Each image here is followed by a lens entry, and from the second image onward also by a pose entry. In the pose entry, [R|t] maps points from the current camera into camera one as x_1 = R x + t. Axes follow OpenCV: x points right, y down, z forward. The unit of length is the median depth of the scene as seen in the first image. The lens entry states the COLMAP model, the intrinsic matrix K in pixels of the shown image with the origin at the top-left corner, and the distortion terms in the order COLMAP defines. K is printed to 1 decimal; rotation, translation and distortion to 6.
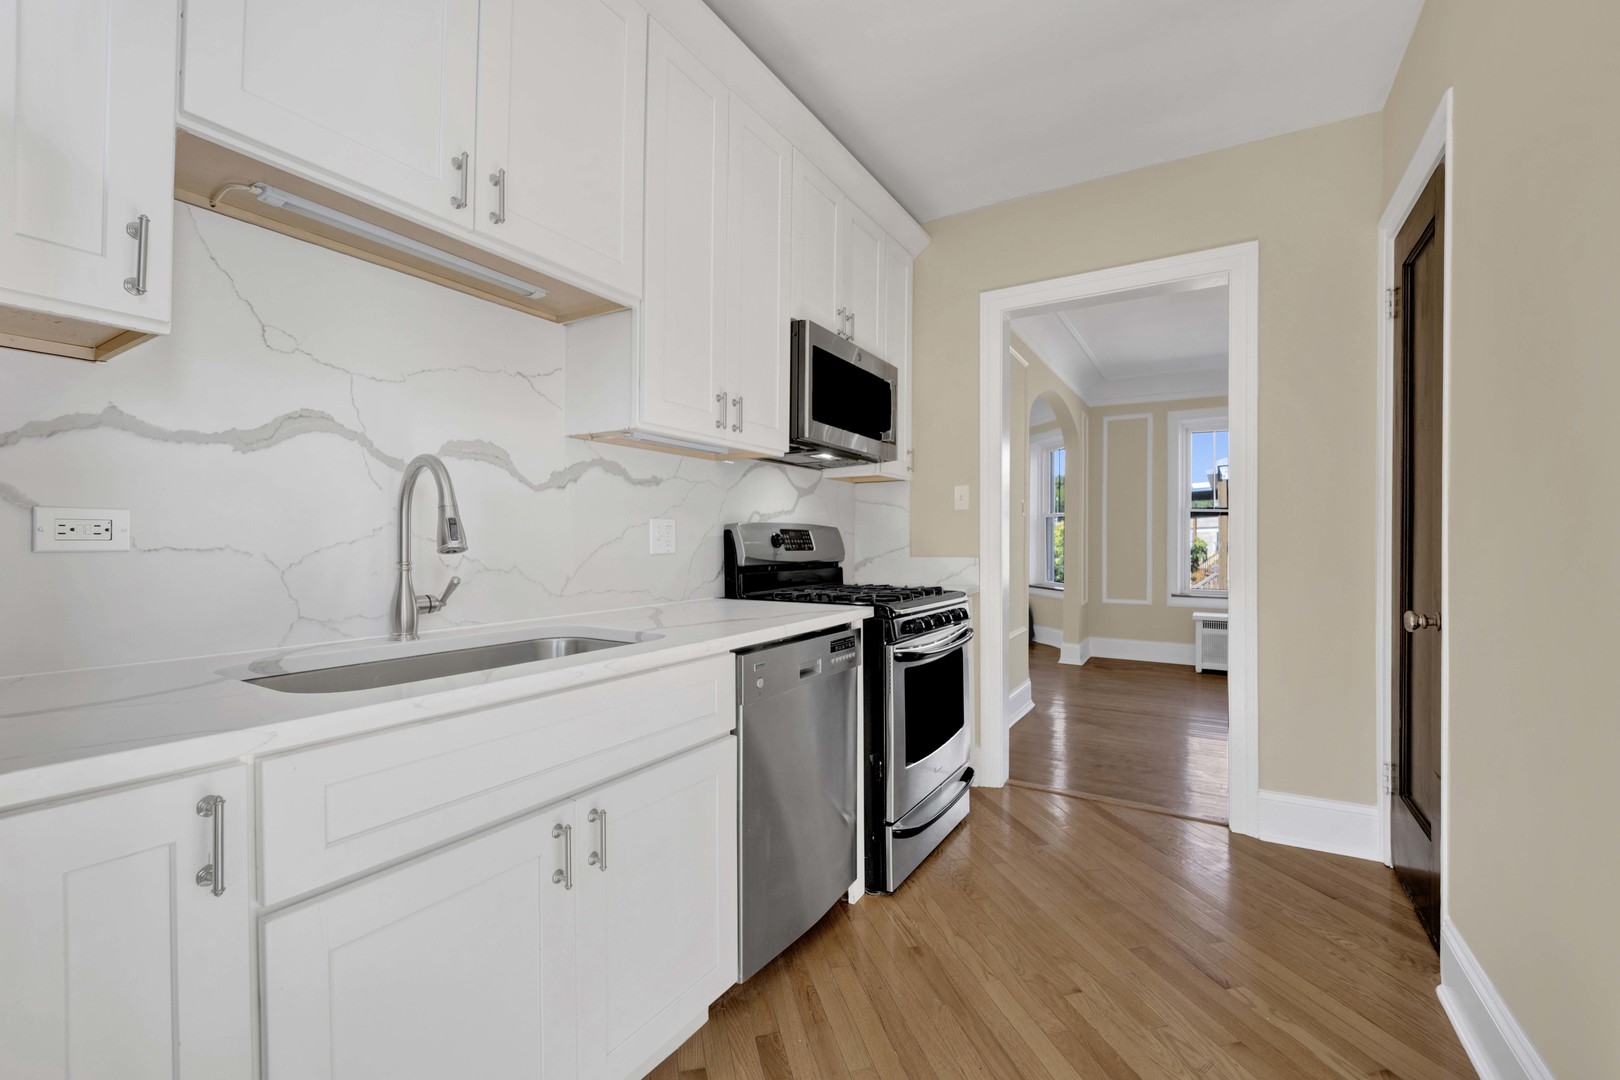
lens RADIAL K [[680.1, 0, 784.0], [0, 680.1, 541.4], [0, 0, 1]] dist [-0.020323, -0.000306]
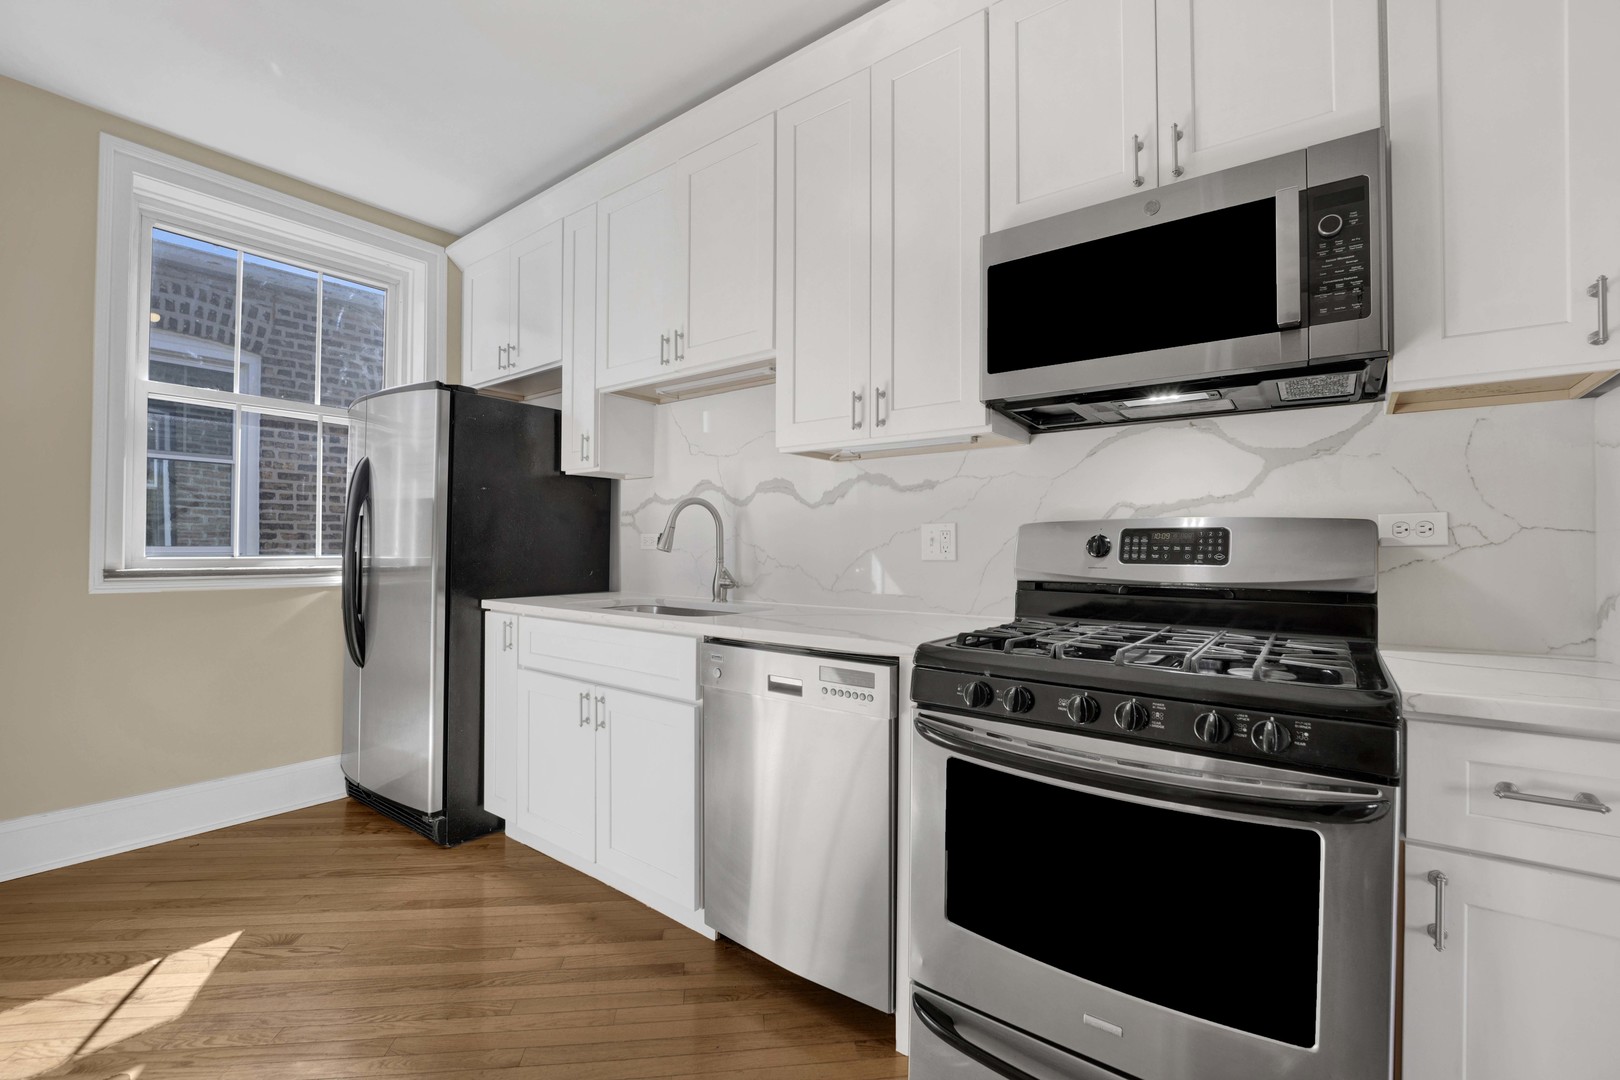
lens RADIAL K [[691.7, 0, 810.0], [0, 691.7, 540.0], [0, 0, 1]] dist [-0.020647, -0.000687]
pose [[-0.080754, -0.009751, -0.996686, 0.868924], [-0.004757, 0.999945, -0.009397, -0.000319], [0.996723, 0.003983, -0.080796, 0.988529]]
